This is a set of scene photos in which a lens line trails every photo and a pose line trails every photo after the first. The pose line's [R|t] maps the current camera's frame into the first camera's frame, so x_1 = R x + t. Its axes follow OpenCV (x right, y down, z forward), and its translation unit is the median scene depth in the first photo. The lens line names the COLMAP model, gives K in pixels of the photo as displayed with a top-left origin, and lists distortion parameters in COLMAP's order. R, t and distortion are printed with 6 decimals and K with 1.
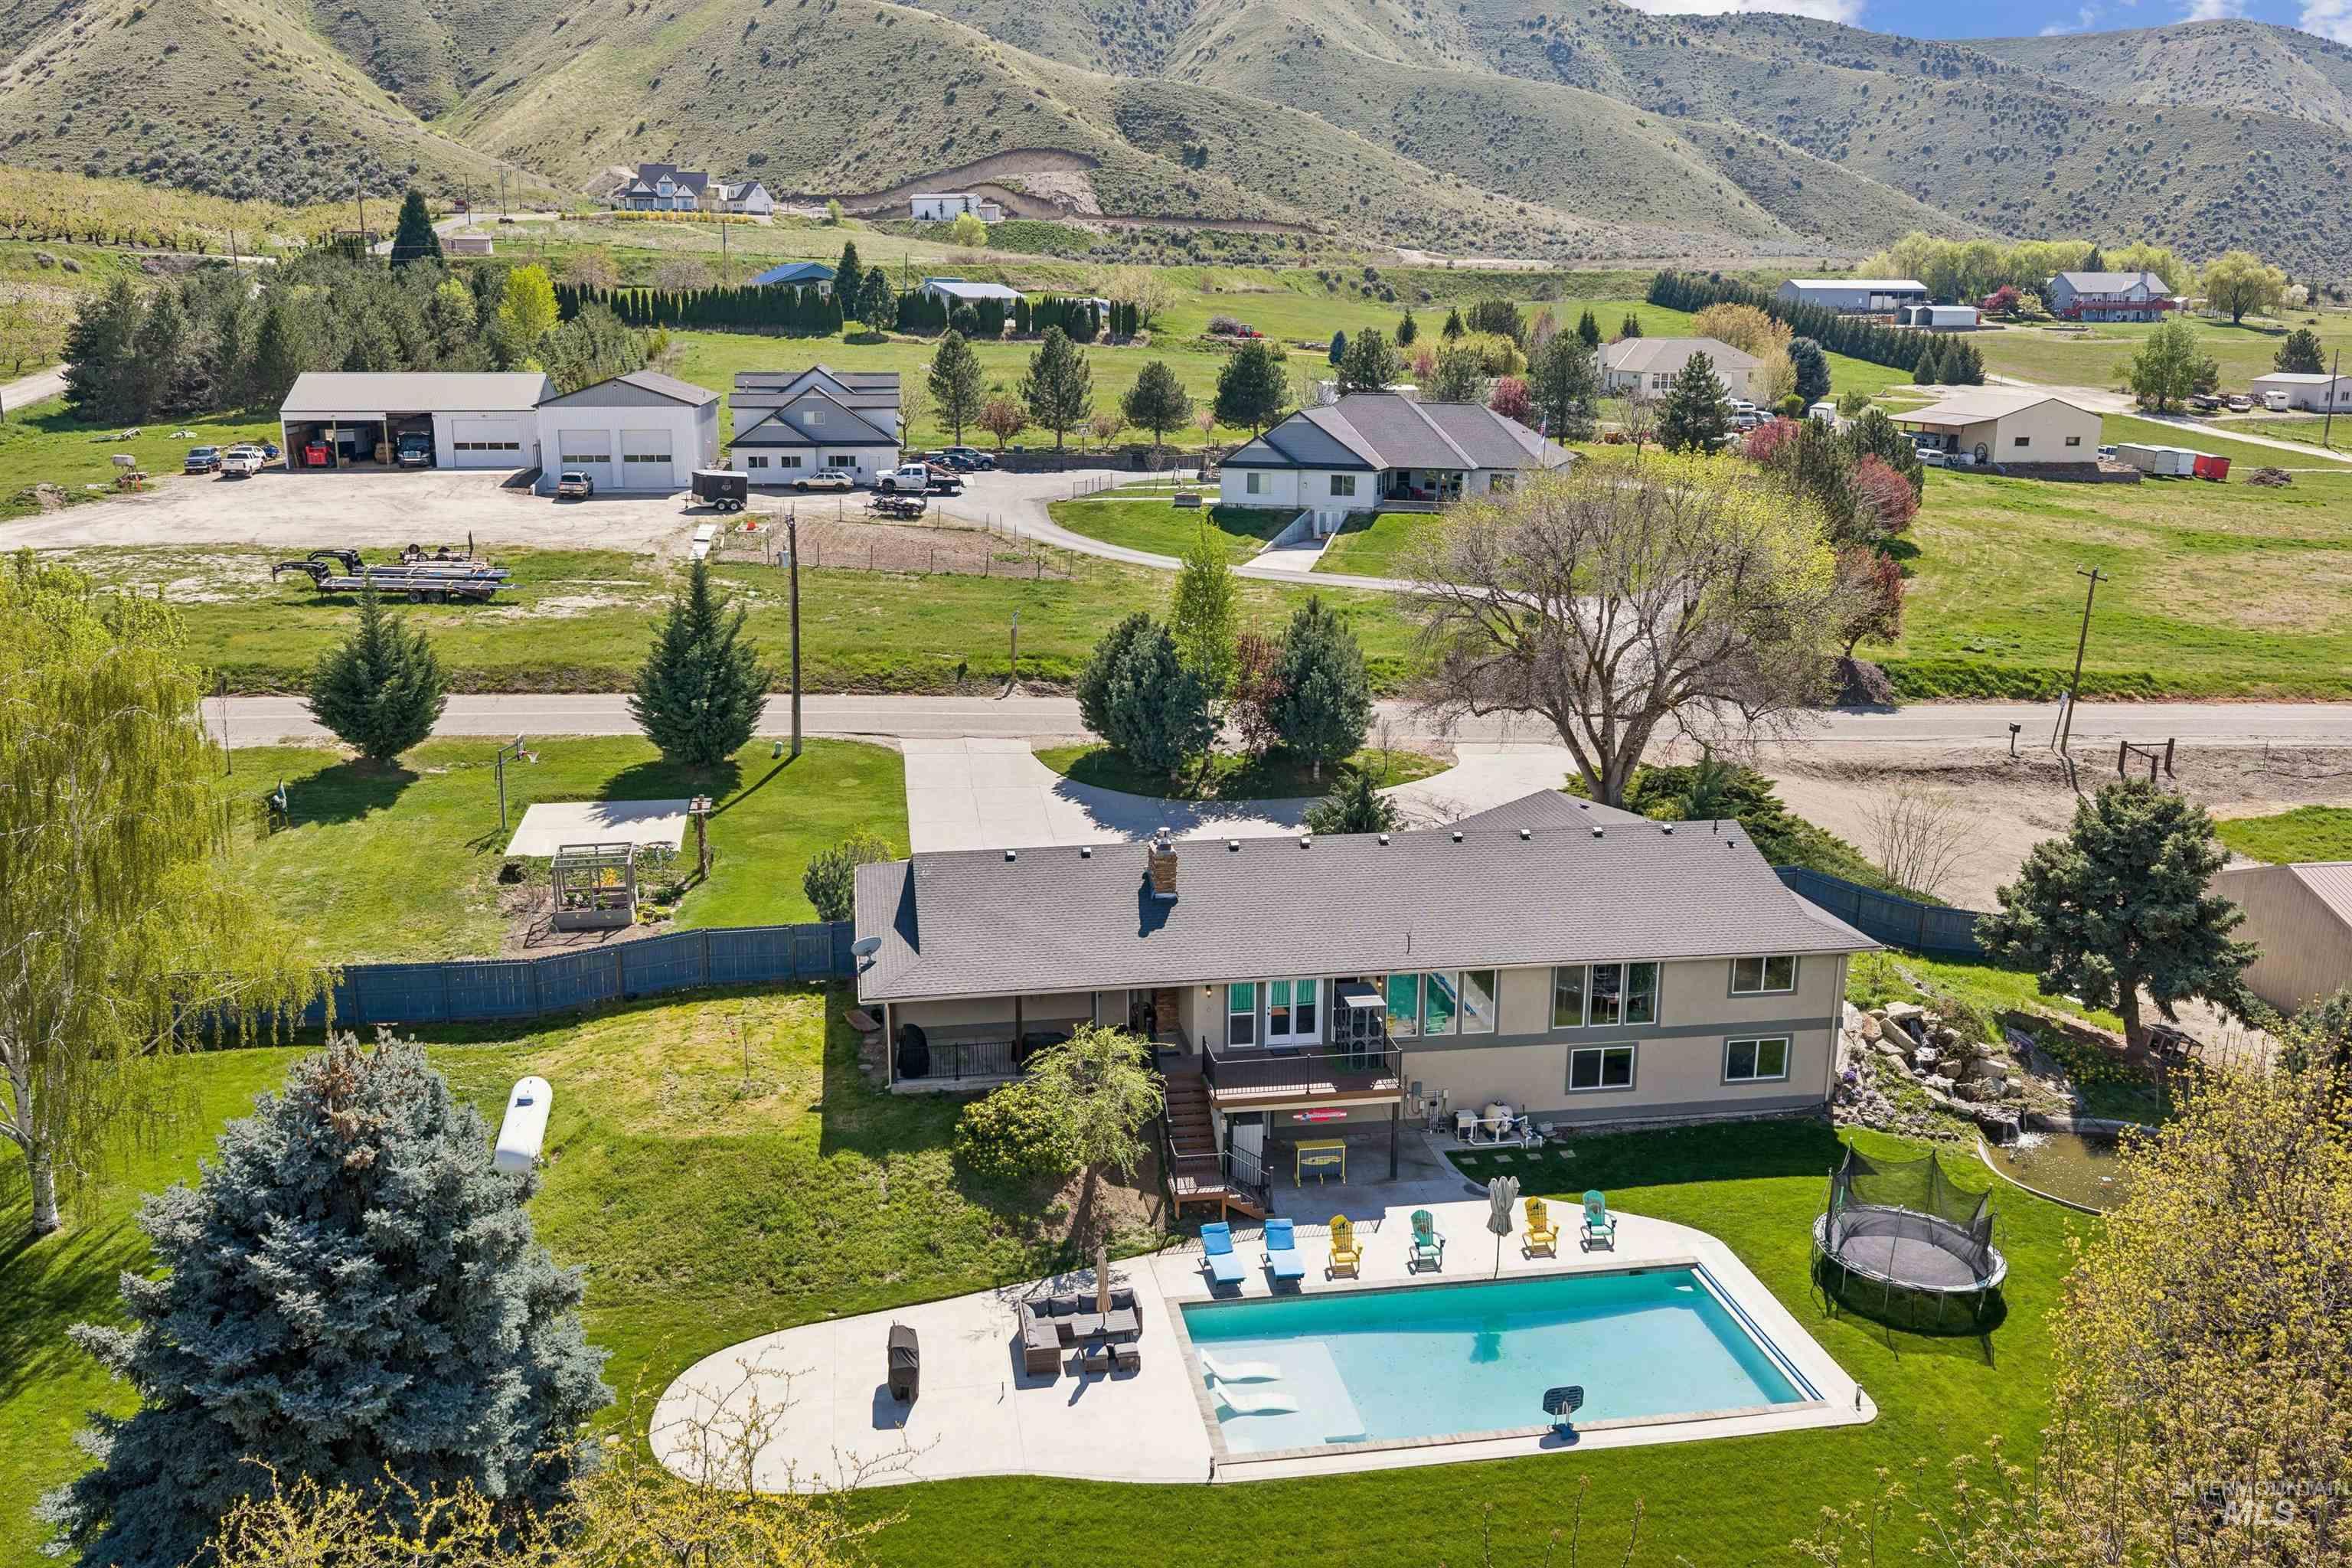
lens RADIAL K [[2012.7, 0, 1176.6], [0, 2012.7, 790.0], [0, 0, 1]] dist [0.008792, -0.009279]
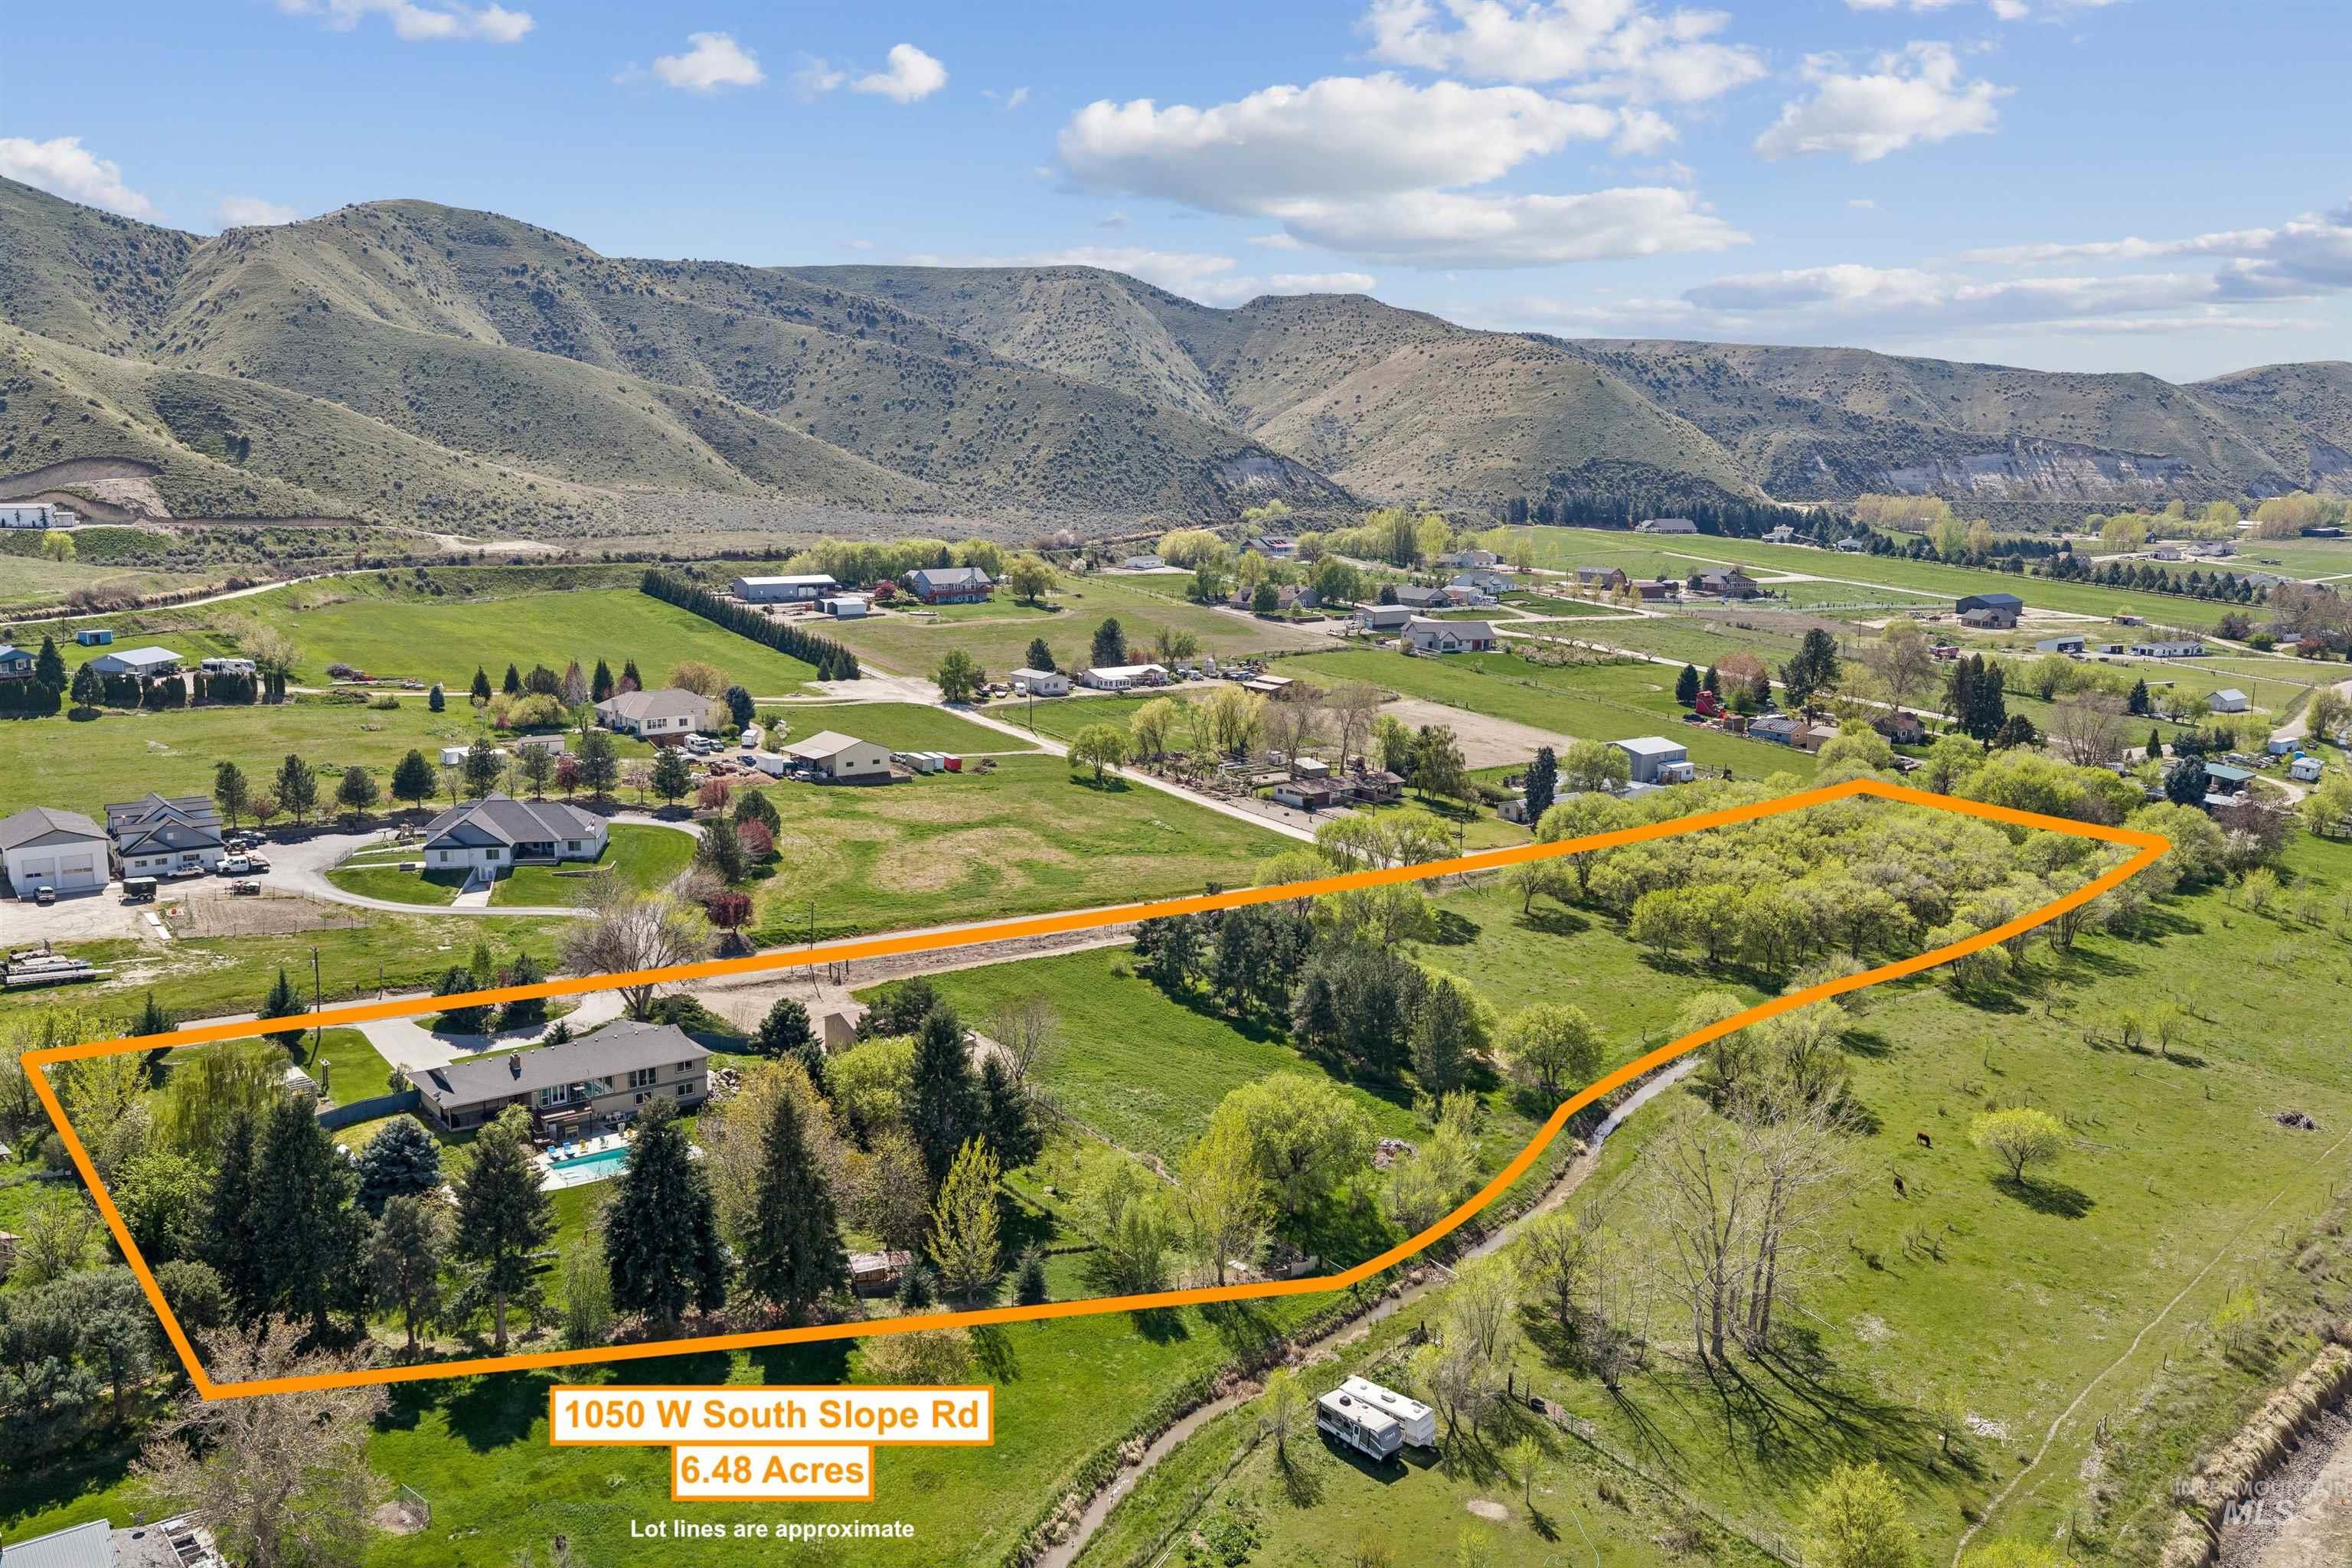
lens RADIAL K [[2012.7, 0, 1175.6], [0, 2012.7, 786.7], [0, 0, 1]] dist [0.008792, -0.009279]
pose [[0.888037, -0.080976, 0.452585, -0.069816], [0.108160, 0.993536, -0.034464, -0.024988], [-0.446868, 0.079557, 0.891055, -0.352964]]
